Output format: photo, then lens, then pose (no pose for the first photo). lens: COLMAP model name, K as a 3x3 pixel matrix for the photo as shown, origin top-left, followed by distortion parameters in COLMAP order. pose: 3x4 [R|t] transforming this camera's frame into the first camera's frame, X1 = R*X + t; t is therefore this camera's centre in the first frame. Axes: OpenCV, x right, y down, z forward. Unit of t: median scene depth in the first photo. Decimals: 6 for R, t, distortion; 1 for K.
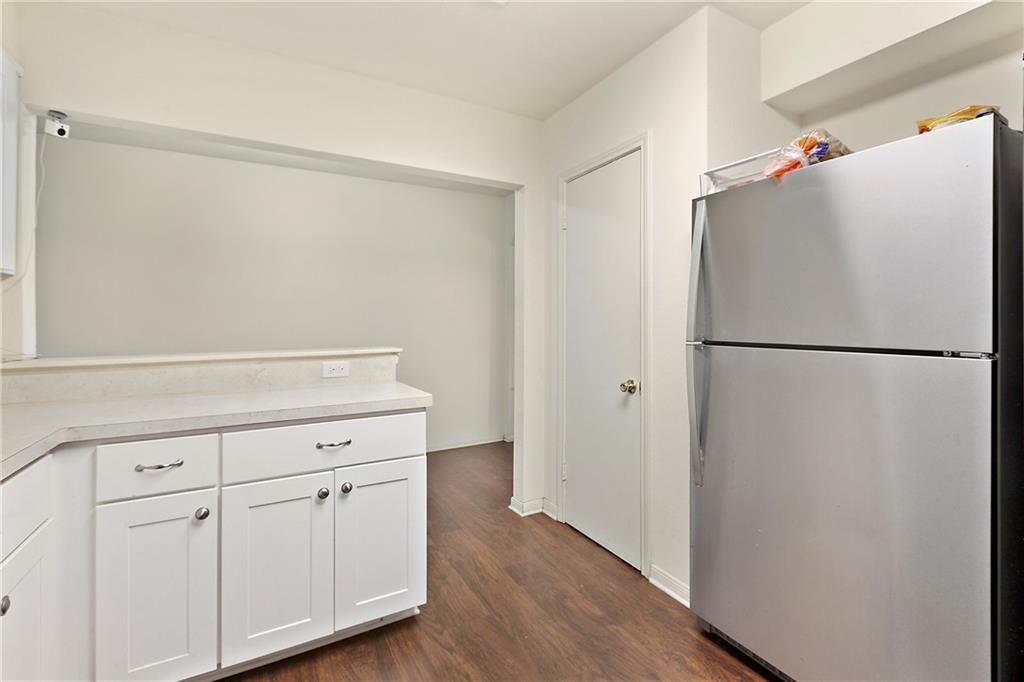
lens RADIAL K [[461.1, 0, 510.4], [0, 461.1, 320.8], [0, 0, 1]] dist [0.001964, -0.000132]
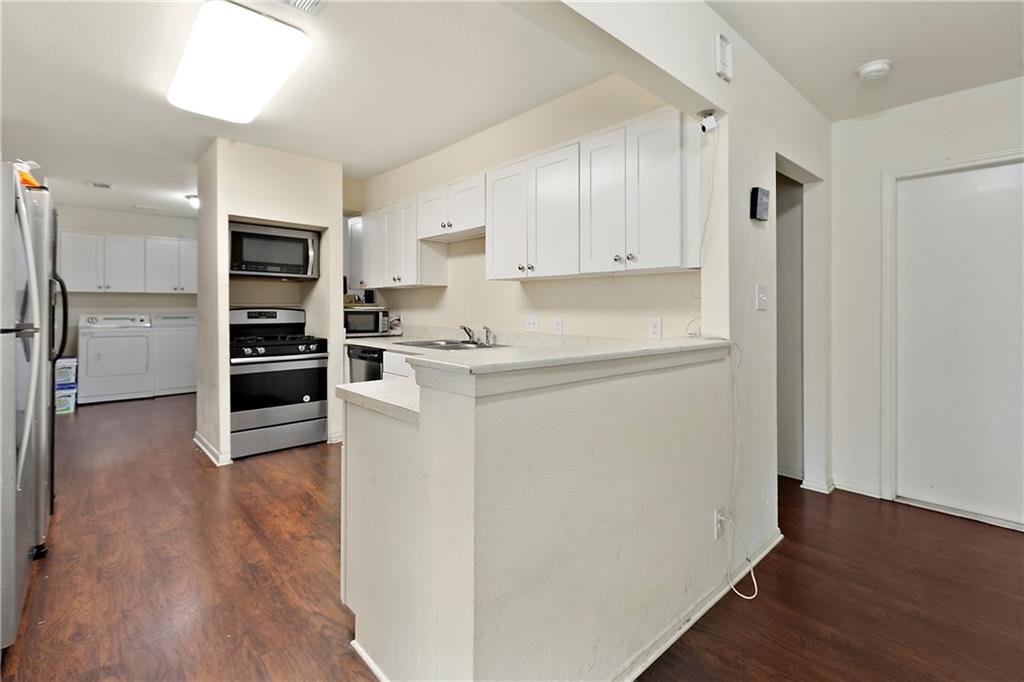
lens RADIAL K [[470.5, 0, 515.4], [0, 470.5, 307.0], [0, 0, 1]] dist [0.000177, -0.000008]
pose [[-0.970555, 0.001504, -0.240874, -0.295268], [0.001907, 0.999997, -0.001440, 0.004211], [0.240871, -0.001857, -0.970555, 2.002579]]
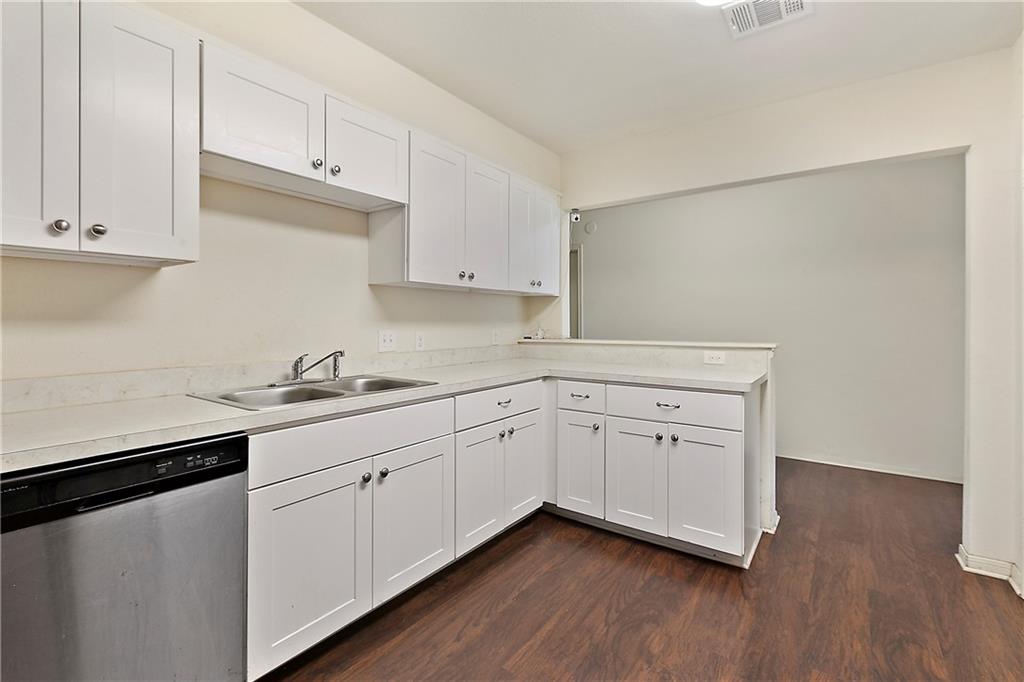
lens RADIAL K [[461.1, 0, 510.4], [0, 461.1, 320.8], [0, 0, 1]] dist [0.001964, -0.000132]
pose [[0.424745, 0.004676, -0.905301, 0.626730], [-0.001762, 0.999989, 0.004339, -0.000424], [0.905312, -0.000247, 0.424748, -0.045428]]
